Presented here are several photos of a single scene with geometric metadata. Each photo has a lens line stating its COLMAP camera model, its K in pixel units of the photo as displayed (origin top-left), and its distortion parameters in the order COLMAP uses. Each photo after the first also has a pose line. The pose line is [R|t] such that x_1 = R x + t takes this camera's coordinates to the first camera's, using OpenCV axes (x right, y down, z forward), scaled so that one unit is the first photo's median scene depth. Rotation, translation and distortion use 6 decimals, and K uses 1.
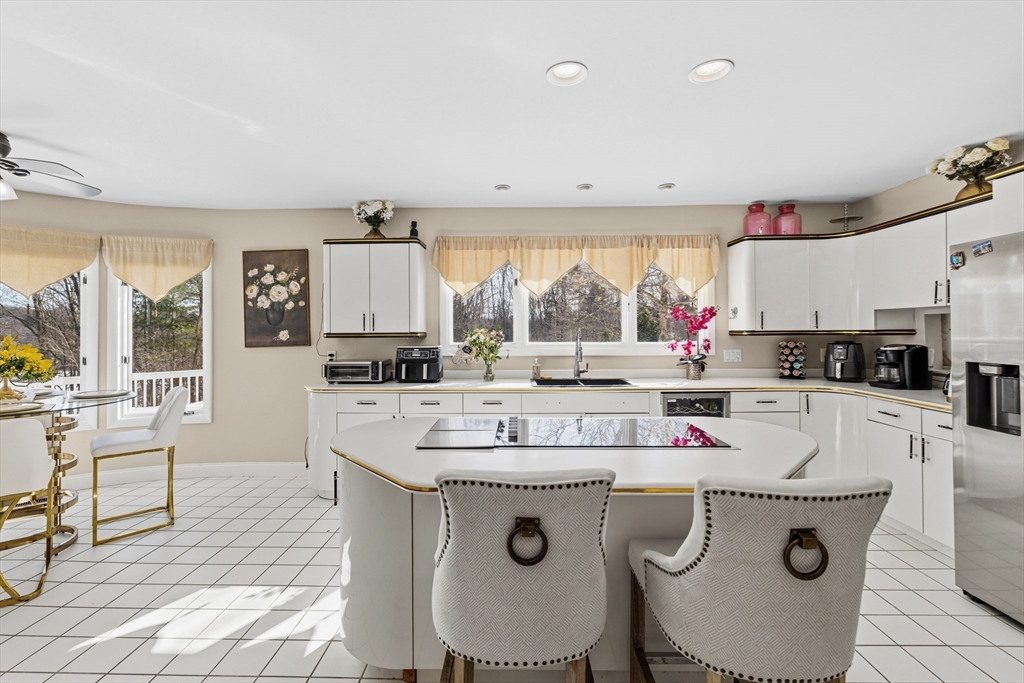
lens RADIAL K [[442.9, 0, 507.4], [0, 442.9, 334.5], [0, 0, 1]] dist [-0.000830, 0.000493]
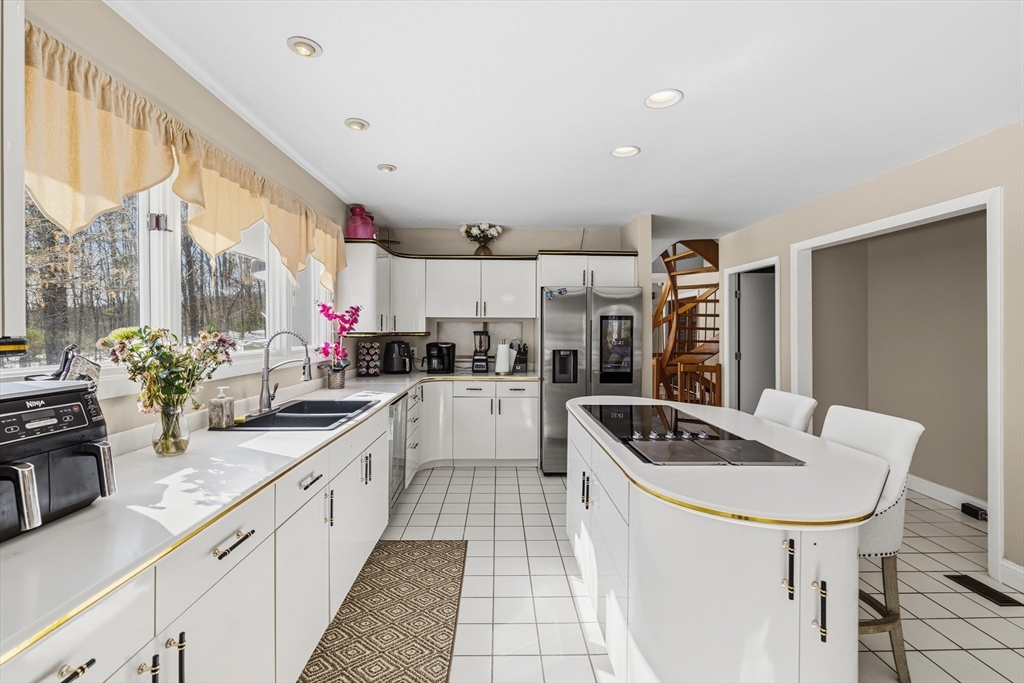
lens RADIAL K [[442.9, 0, 507.4], [0, 442.9, 334.5], [0, 0, 1]] dist [-0.000830, 0.000493]
pose [[-0.044686, -0.002280, 0.998998, -0.514399], [-0.004653, 0.999987, 0.002074, -0.008155], [-0.998990, -0.004556, -0.044696, 0.798722]]
